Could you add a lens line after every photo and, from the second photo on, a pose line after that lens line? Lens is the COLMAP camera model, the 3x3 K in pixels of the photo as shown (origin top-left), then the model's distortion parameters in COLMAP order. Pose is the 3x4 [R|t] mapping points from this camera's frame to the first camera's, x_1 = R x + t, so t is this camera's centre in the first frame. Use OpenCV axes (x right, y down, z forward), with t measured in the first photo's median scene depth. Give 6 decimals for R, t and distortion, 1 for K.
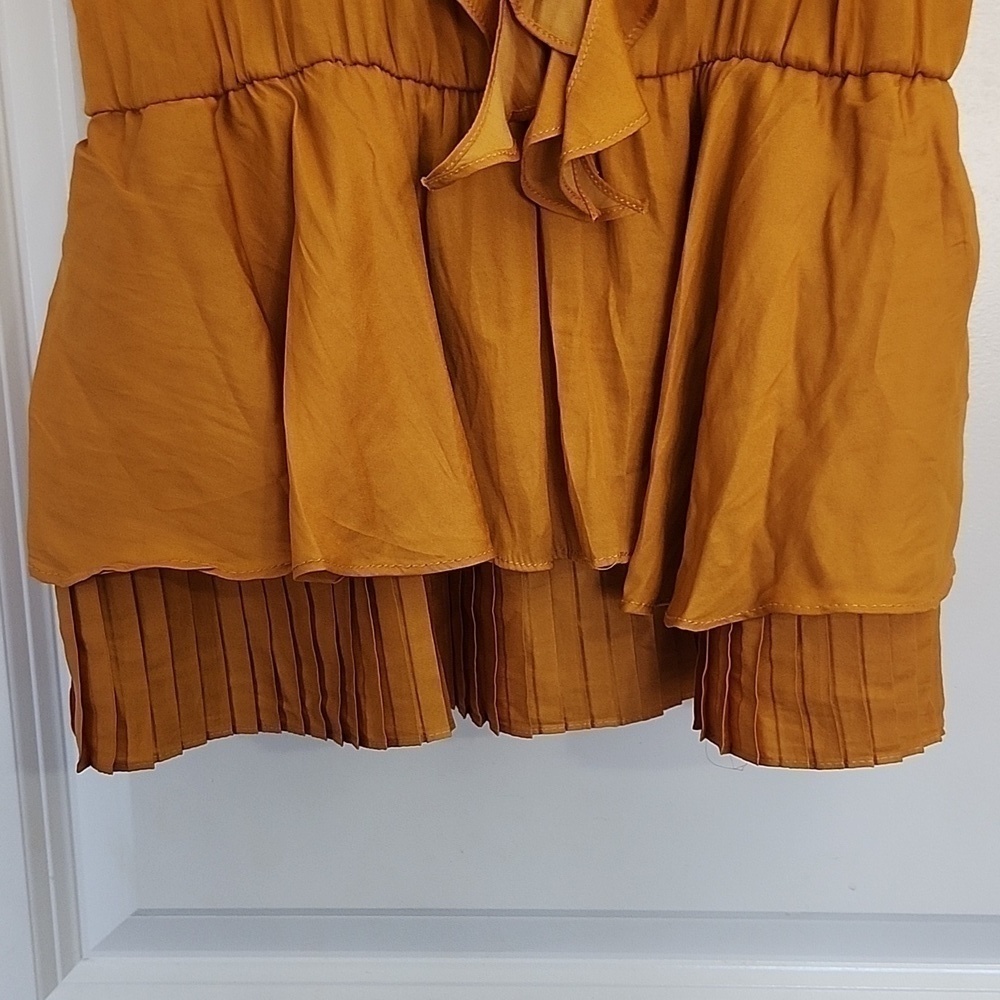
lens RADIAL K [[1511.4, 0, 504.7], [0, 1511.4, 470.1], [0, 0, 1]] dist [0.162179, -0.372246]
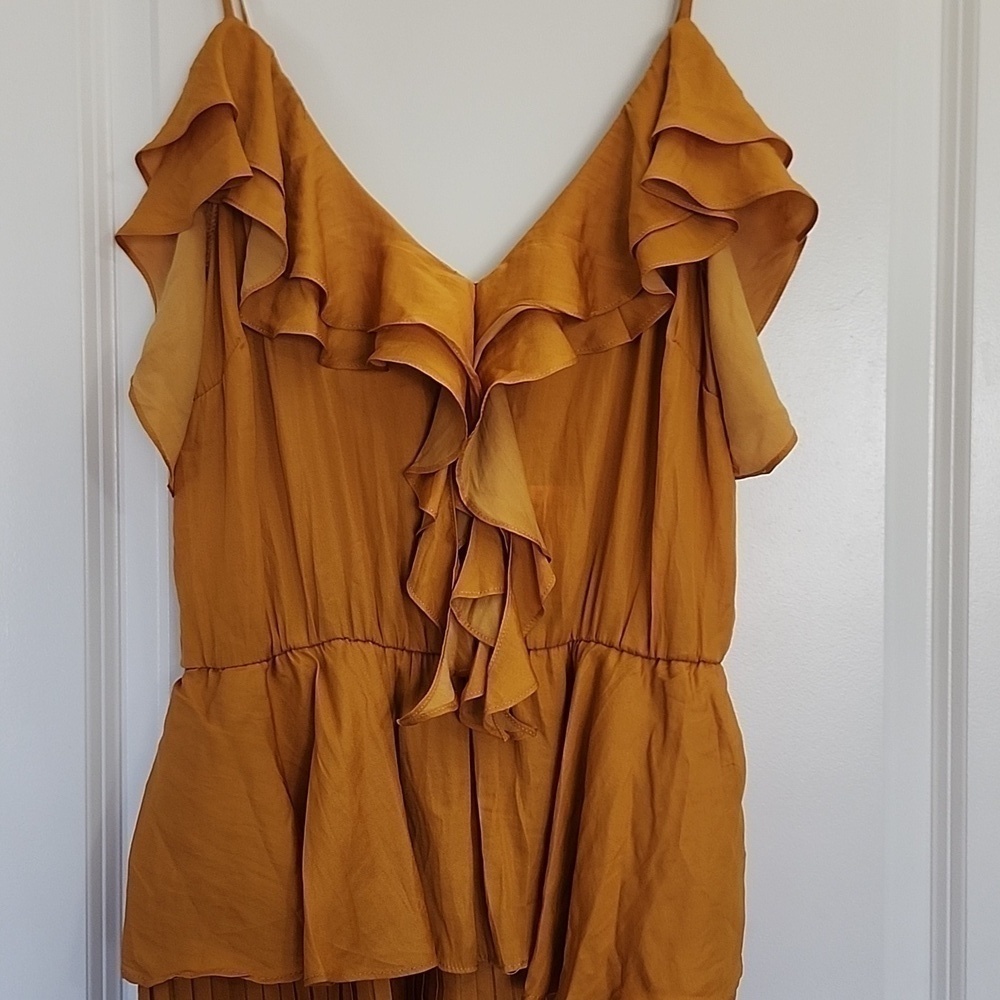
lens RADIAL K [[1502.8, 0, 525.6], [0, 1502.8, 446.6], [0, 0, 1]] dist [0.148702, -0.223567]
pose [[0.998921, 0.014367, 0.044160, 0.006040], [-0.006260, 0.983917, -0.178518, -0.184575], [-0.046014, 0.178049, 0.982945, -0.596935]]
